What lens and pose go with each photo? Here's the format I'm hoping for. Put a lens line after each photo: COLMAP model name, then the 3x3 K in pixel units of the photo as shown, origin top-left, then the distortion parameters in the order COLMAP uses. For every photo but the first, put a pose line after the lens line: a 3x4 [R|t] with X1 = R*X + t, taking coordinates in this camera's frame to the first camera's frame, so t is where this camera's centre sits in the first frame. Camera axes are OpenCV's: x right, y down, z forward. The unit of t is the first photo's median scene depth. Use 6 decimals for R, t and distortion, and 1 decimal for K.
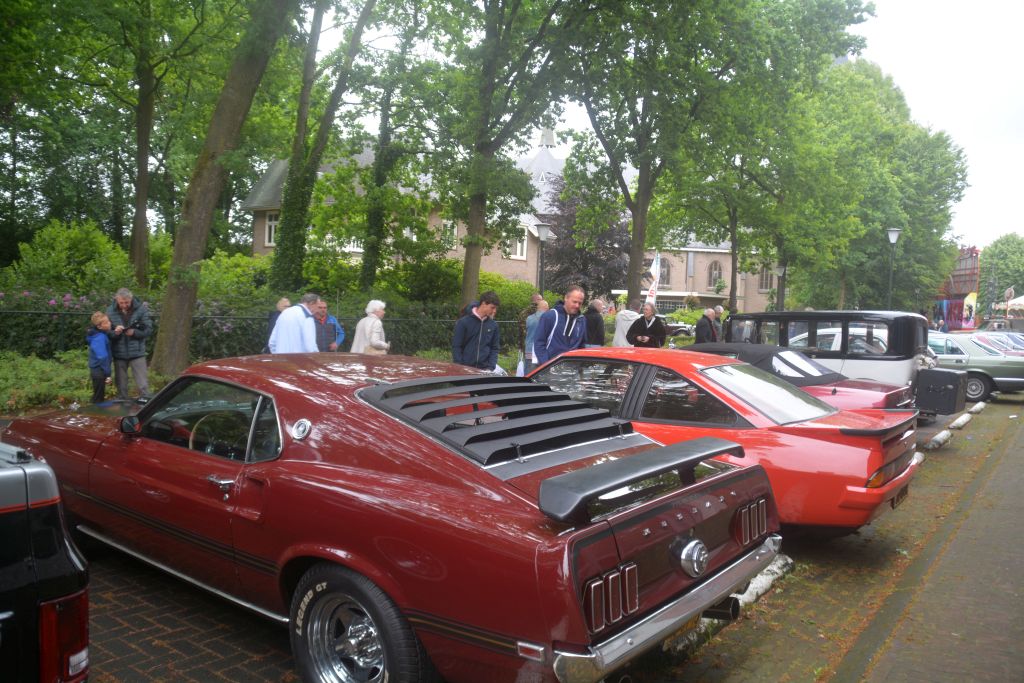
lens RADIAL K [[826.4, 0, 512.0], [0, 826.4, 341.5], [0, 0, 1]] dist [-0.152187, 0.130769]
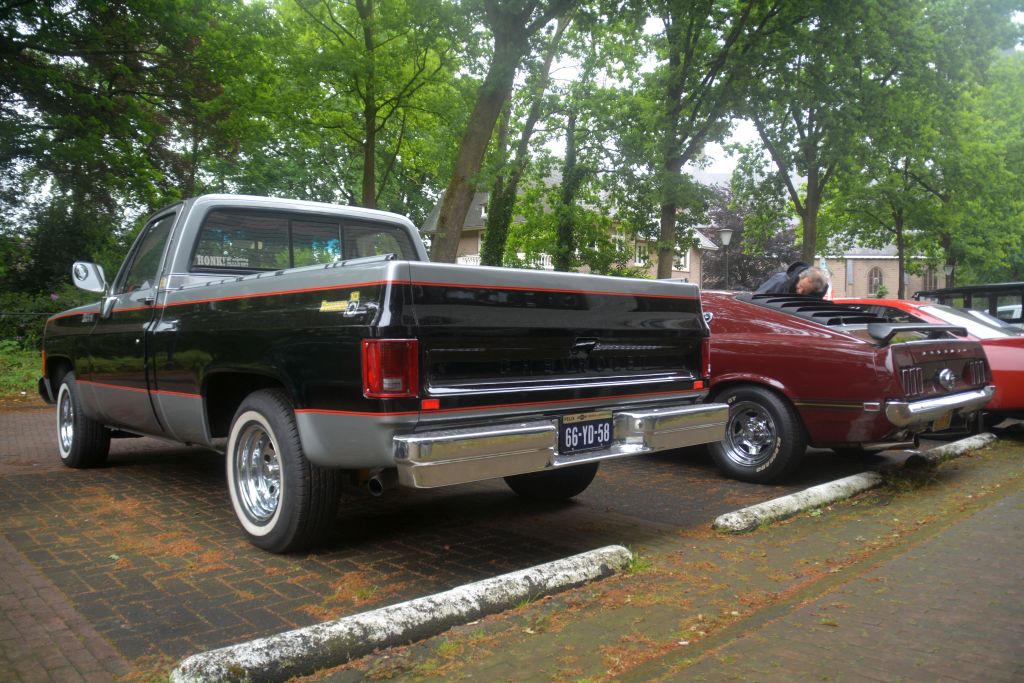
lens RADIAL K [[833.0, 0, 510.5], [0, 833.0, 348.8], [0, 0, 1]] dist [-0.144561, 0.112545]
pose [[0.984444, -0.028018, -0.173453, -0.042755], [0.024663, 0.999465, -0.021465, 0.023665], [0.173961, 0.016853, 0.984608, -0.092755]]
